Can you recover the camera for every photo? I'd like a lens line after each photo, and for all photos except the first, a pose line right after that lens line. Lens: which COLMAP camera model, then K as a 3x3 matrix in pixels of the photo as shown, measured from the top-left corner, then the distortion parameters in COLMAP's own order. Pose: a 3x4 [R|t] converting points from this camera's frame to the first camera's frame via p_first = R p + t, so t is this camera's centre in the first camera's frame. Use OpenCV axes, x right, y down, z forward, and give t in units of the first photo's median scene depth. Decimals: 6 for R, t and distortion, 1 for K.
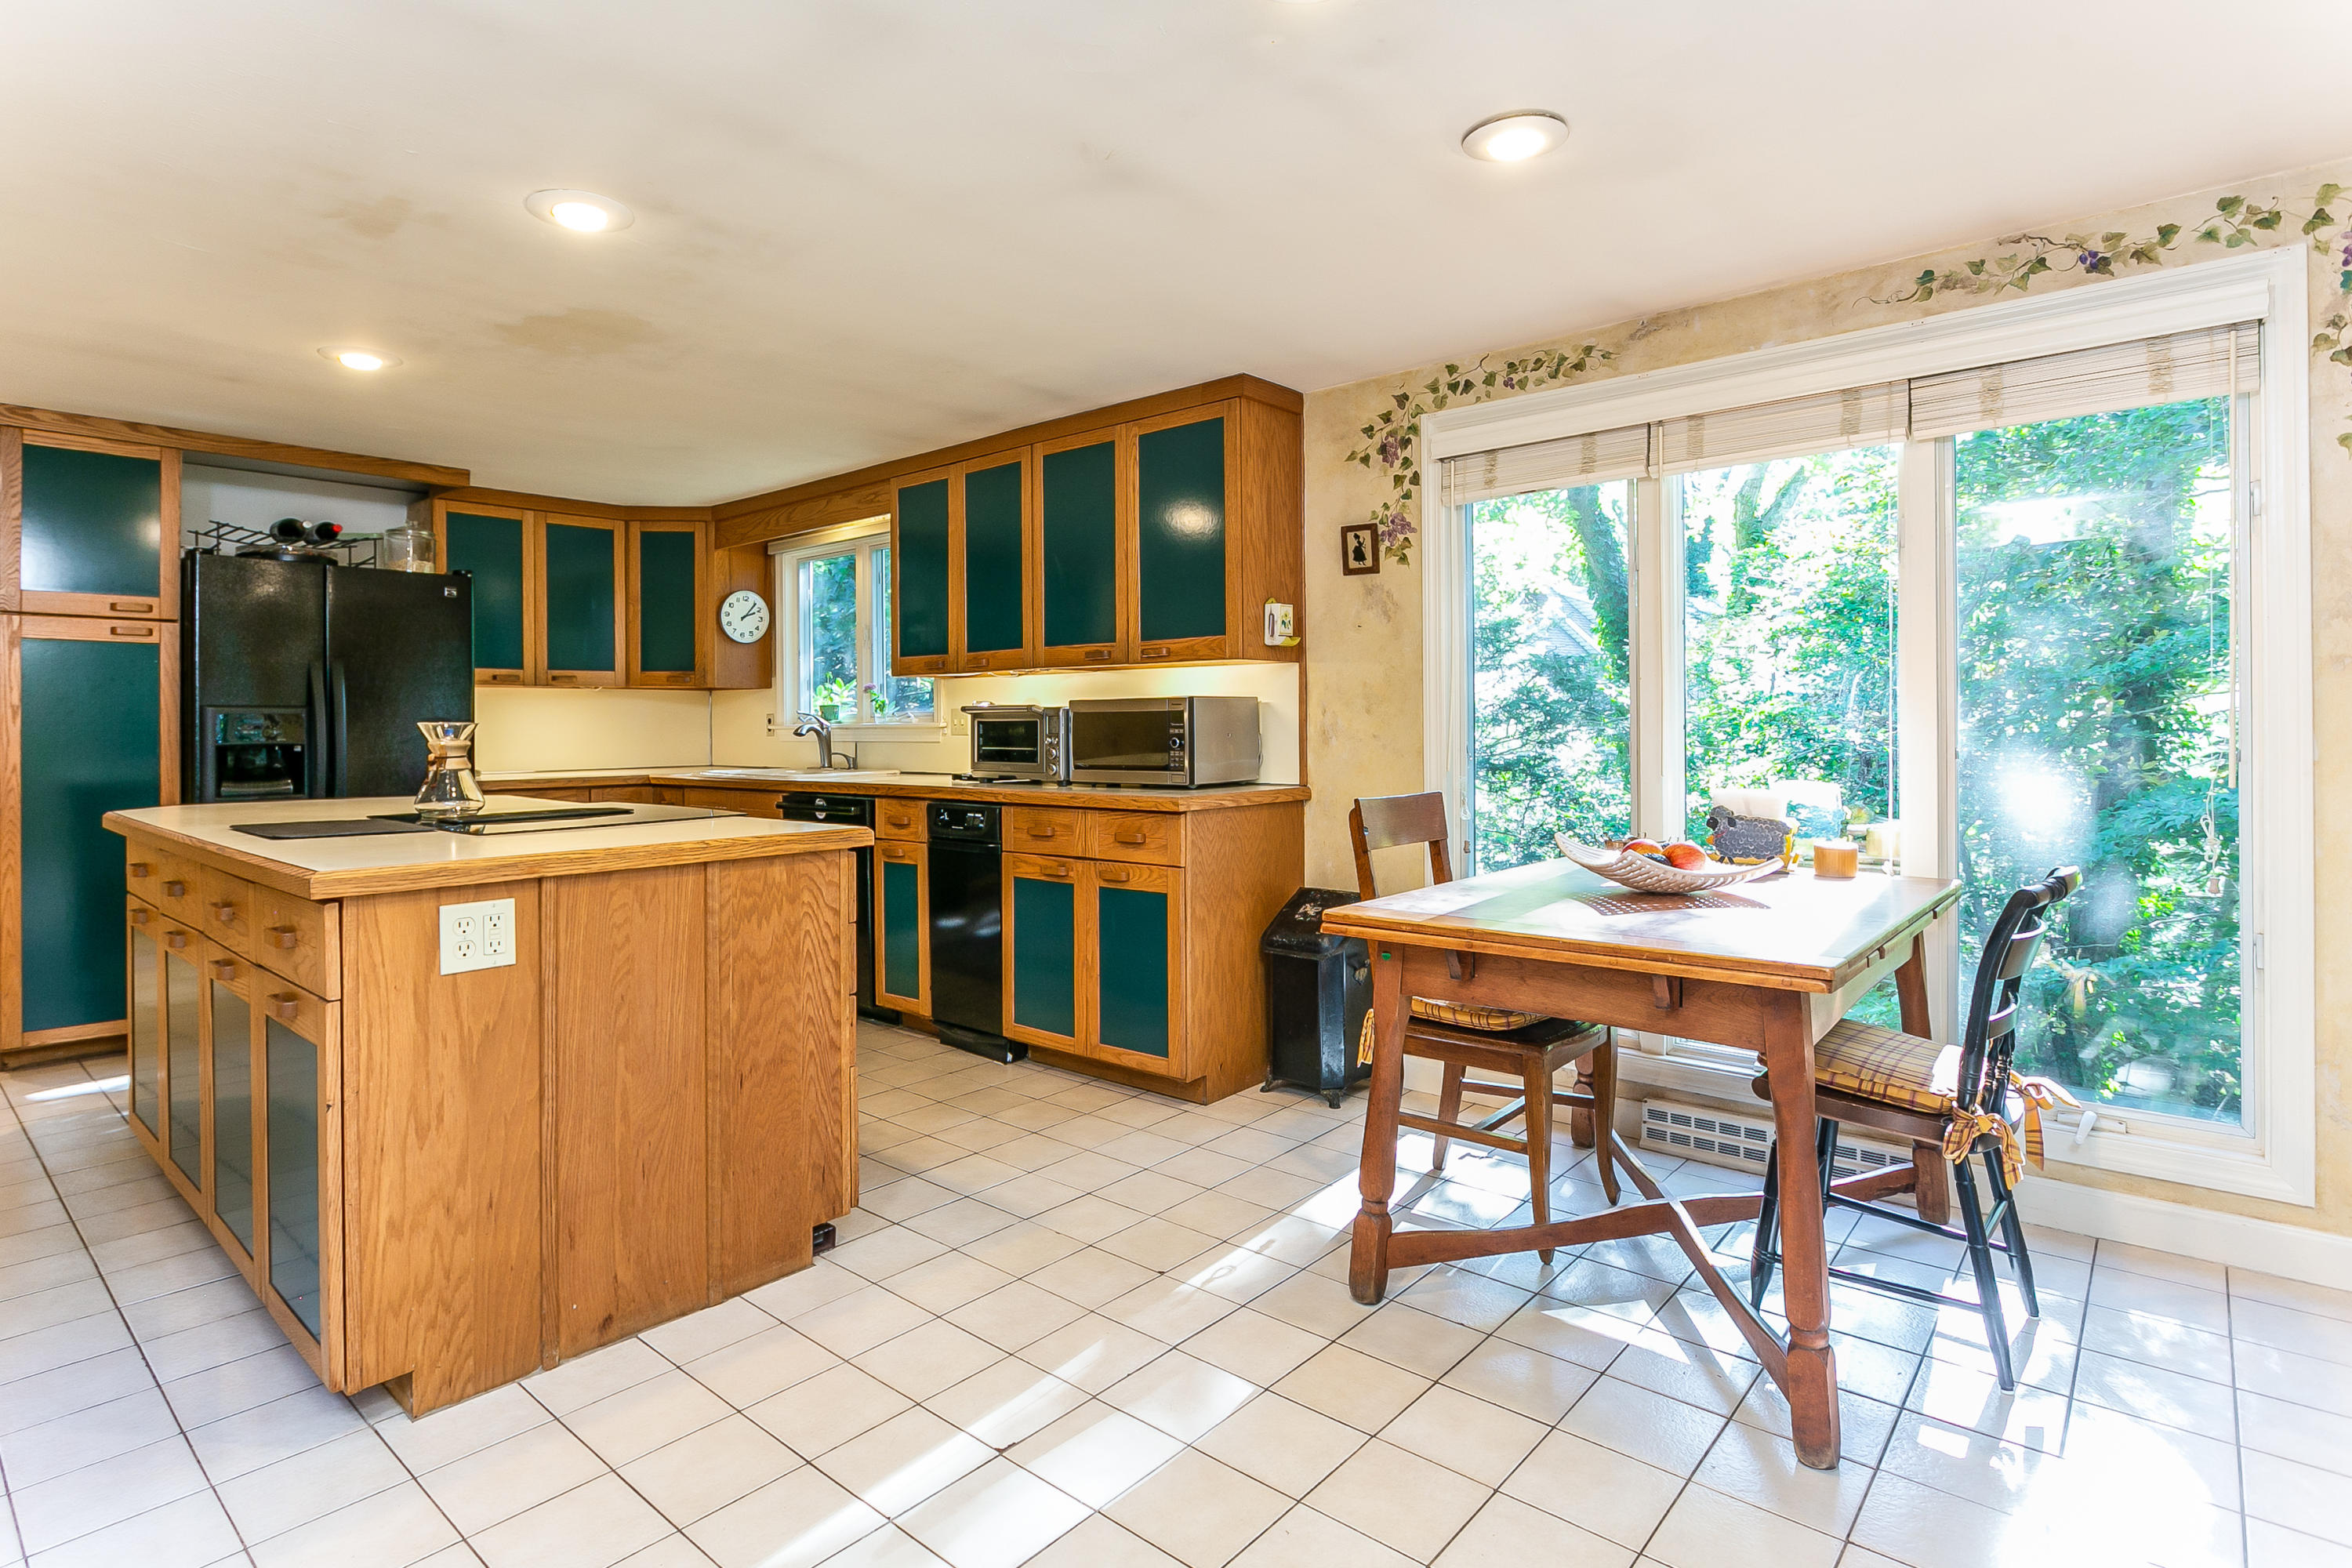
lens RADIAL K [[1193.5, 0, 1151.9], [0, 1193.5, 720.9], [0, 0, 1]] dist [-0.005870, -0.000173]
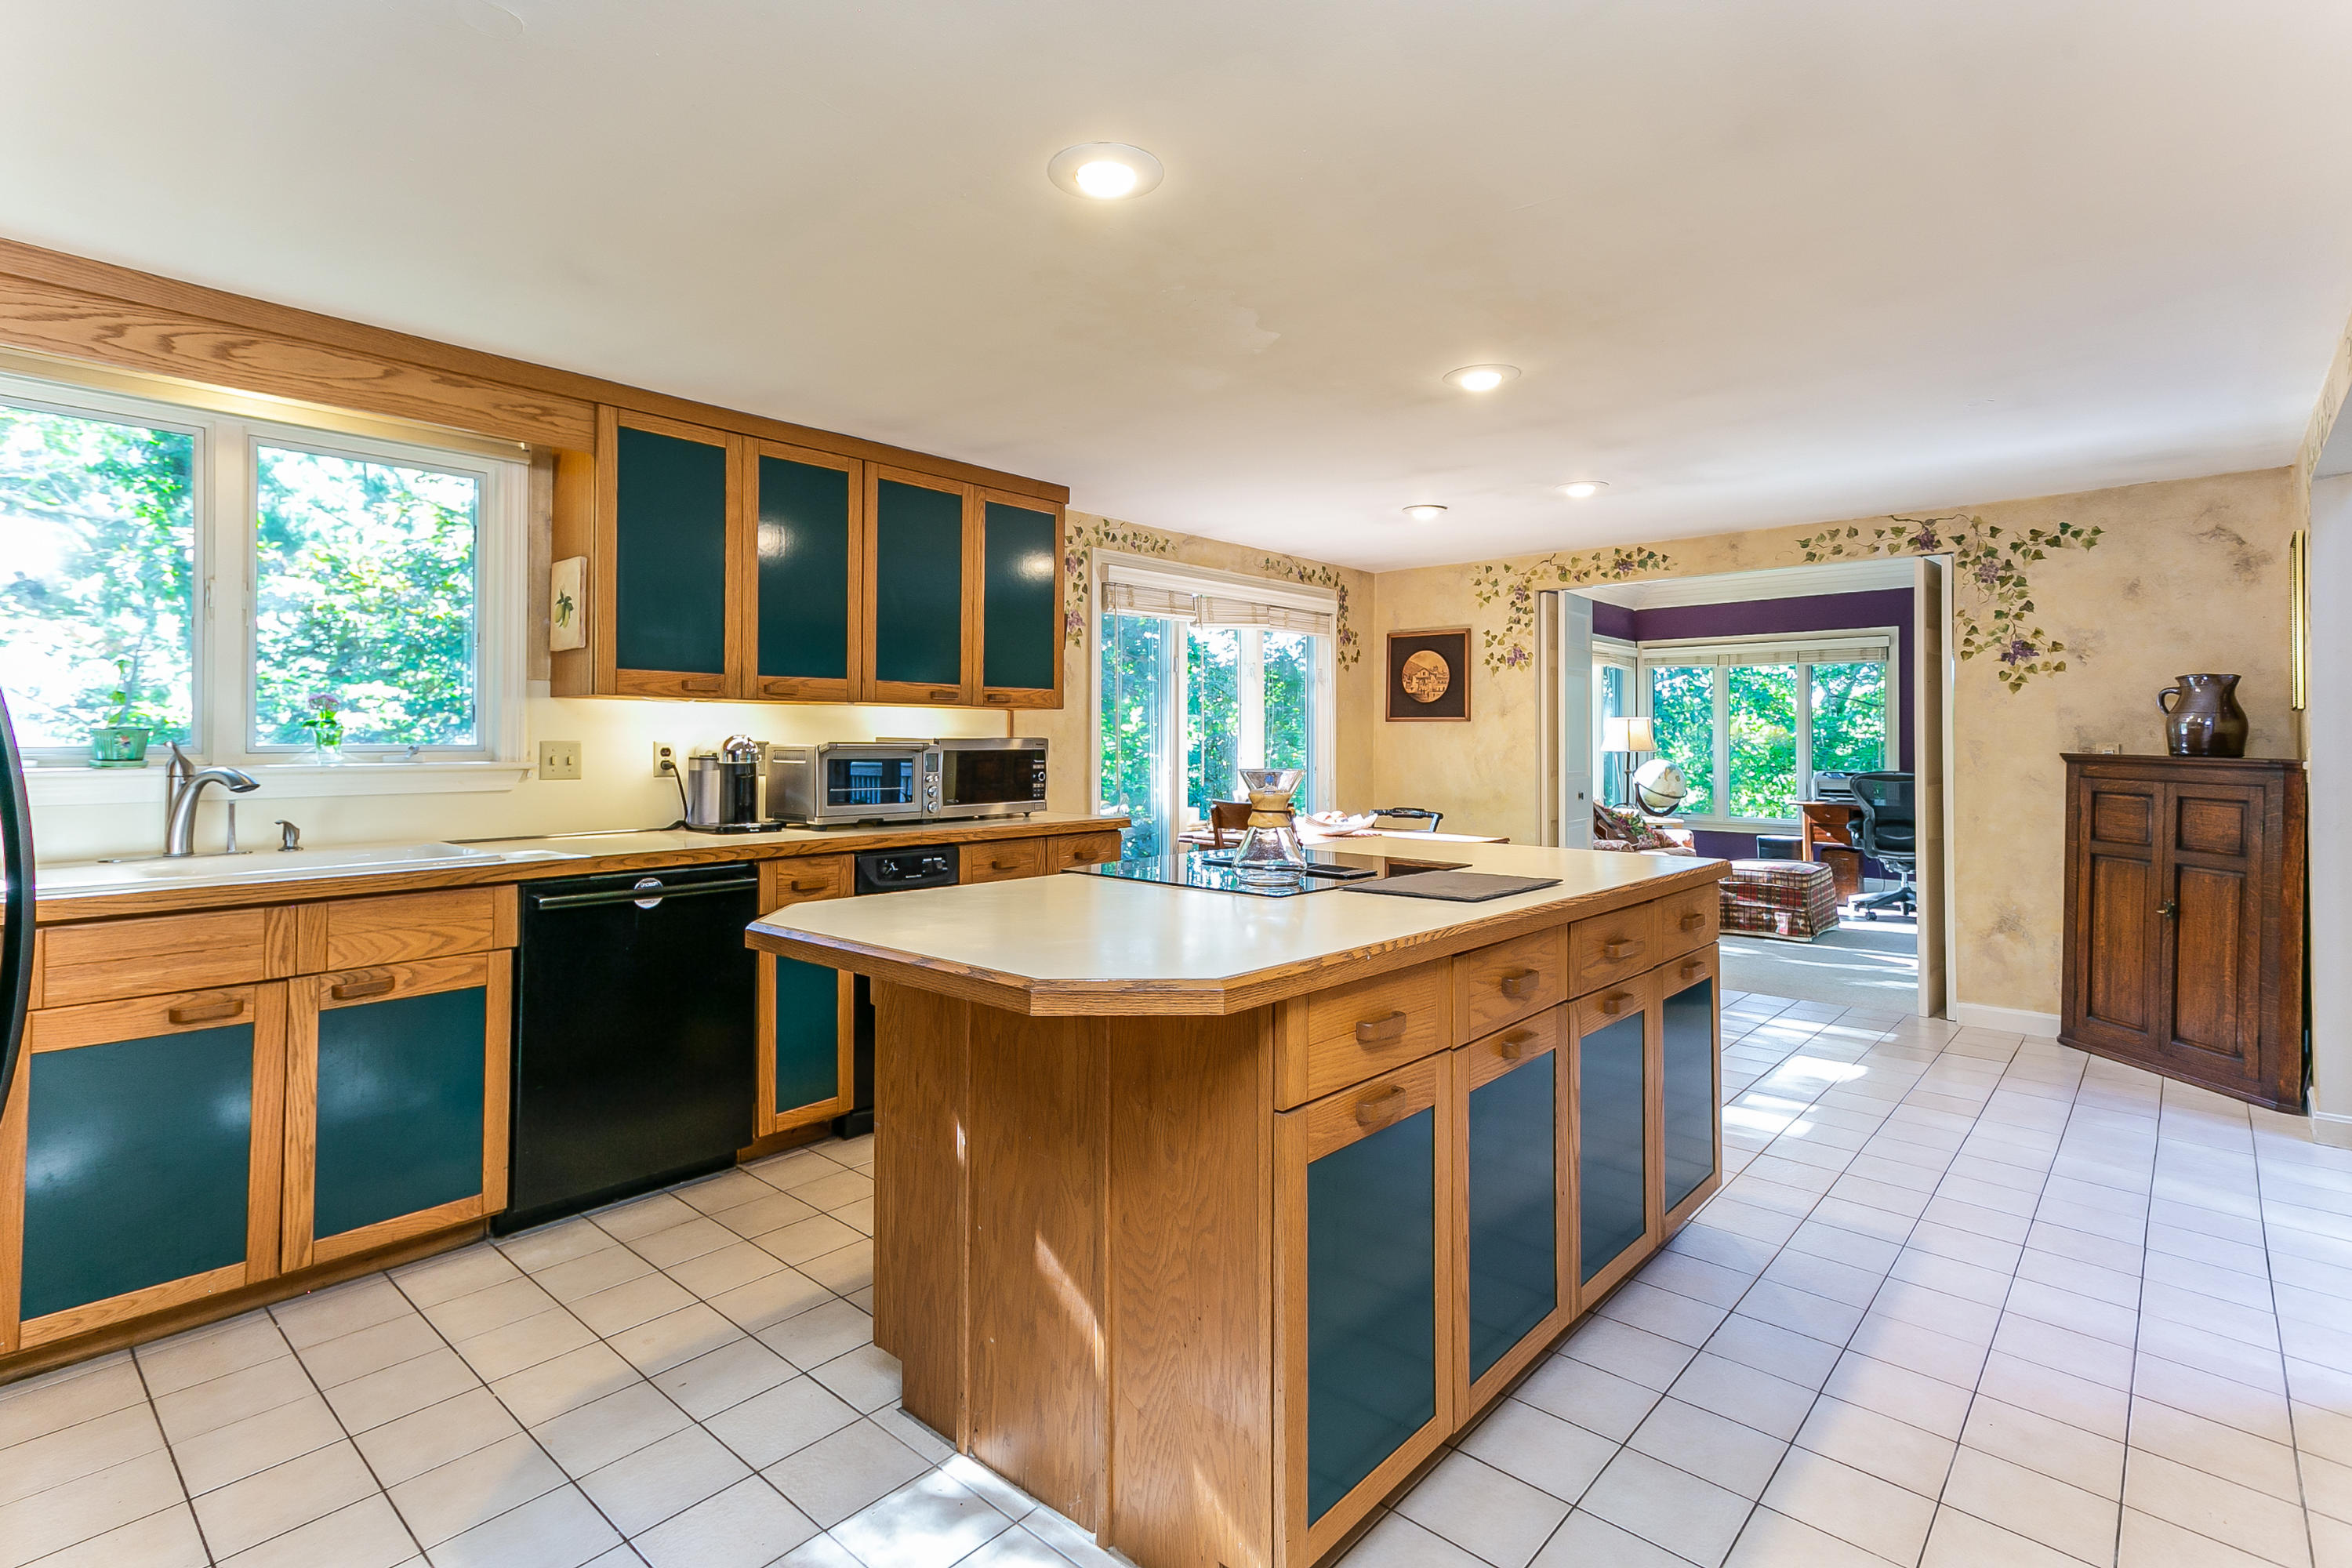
lens RADIAL K [[1141.3, 0, 1171.8], [0, 1141.3, 740.4], [0, 0, 1]] dist [-0.003812, -0.000261]
pose [[-0.000784, 0.008295, 0.999965, -1.623935], [-0.004851, 0.999954, -0.008299, -0.013164], [-0.999988, -0.004857, -0.000744, 1.258647]]
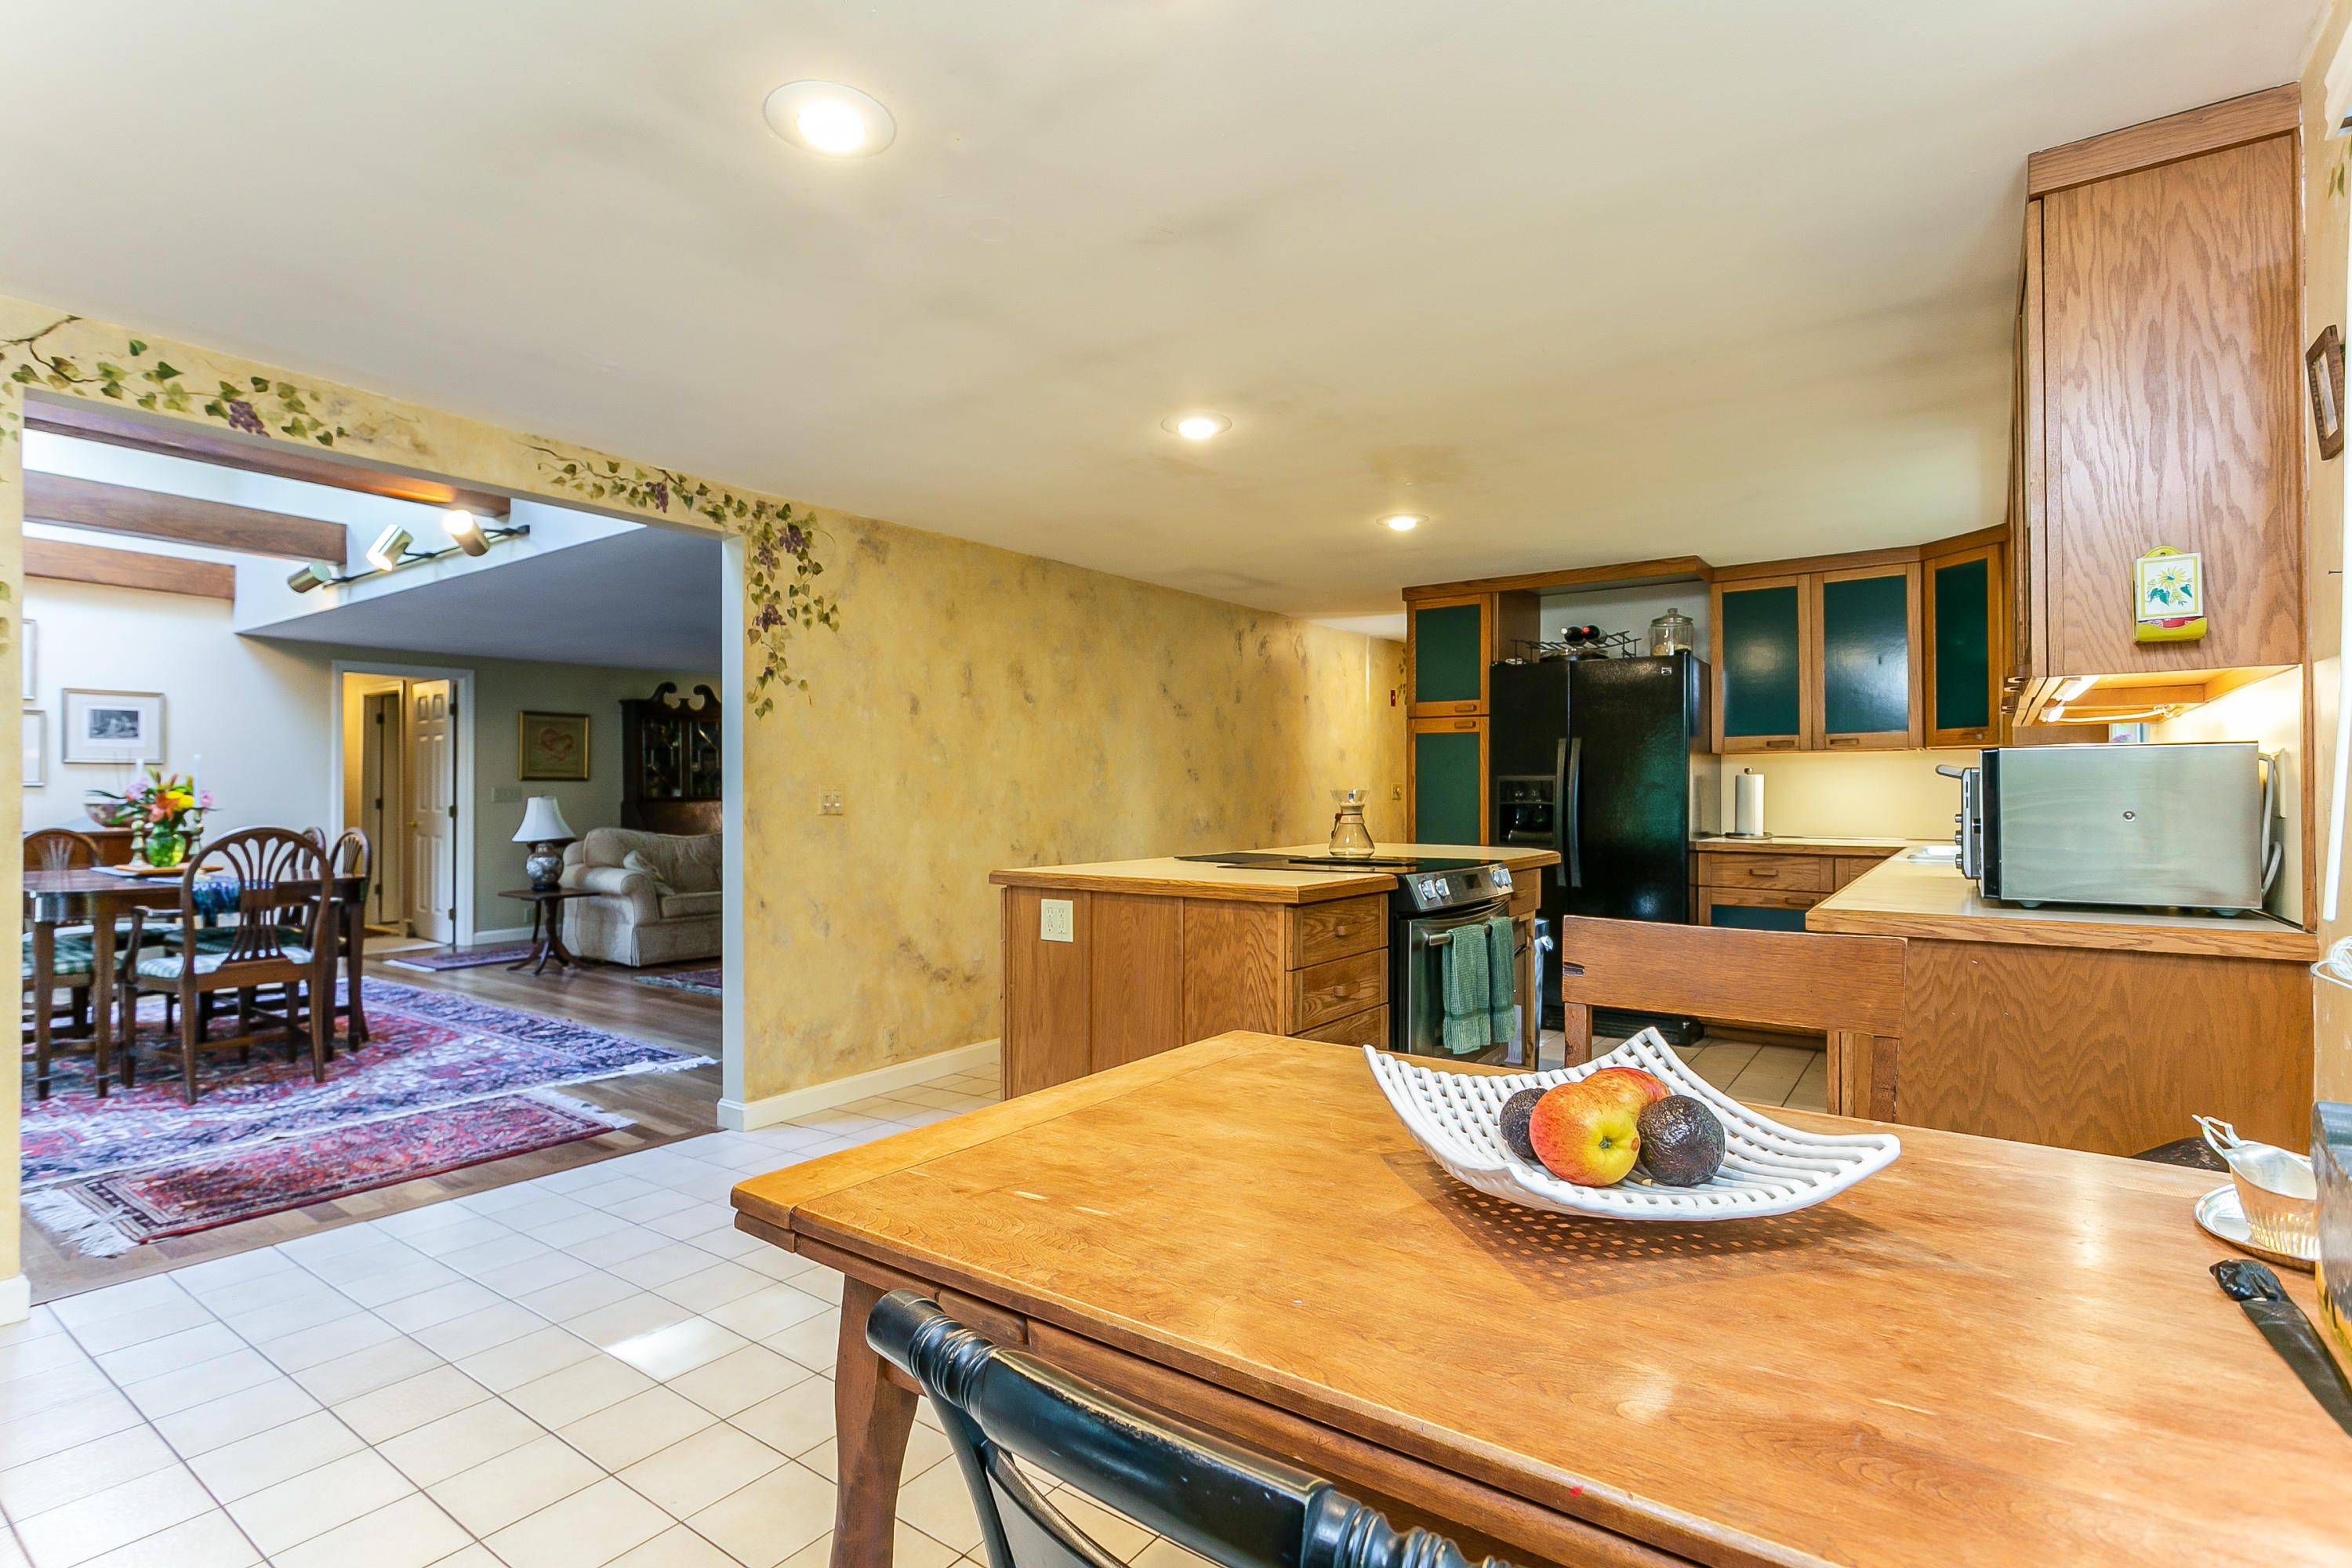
lens RADIAL K [[1141.3, 0, 1161.5], [0, 1141.3, 778.5], [0, 0, 1]] dist [-0.003812, -0.000261]
pose [[0.102868, -0.004639, -0.994684, 0.575895], [0.002311, 0.999988, -0.004424, -0.004379], [0.994692, -0.001844, 0.102877, 0.557112]]
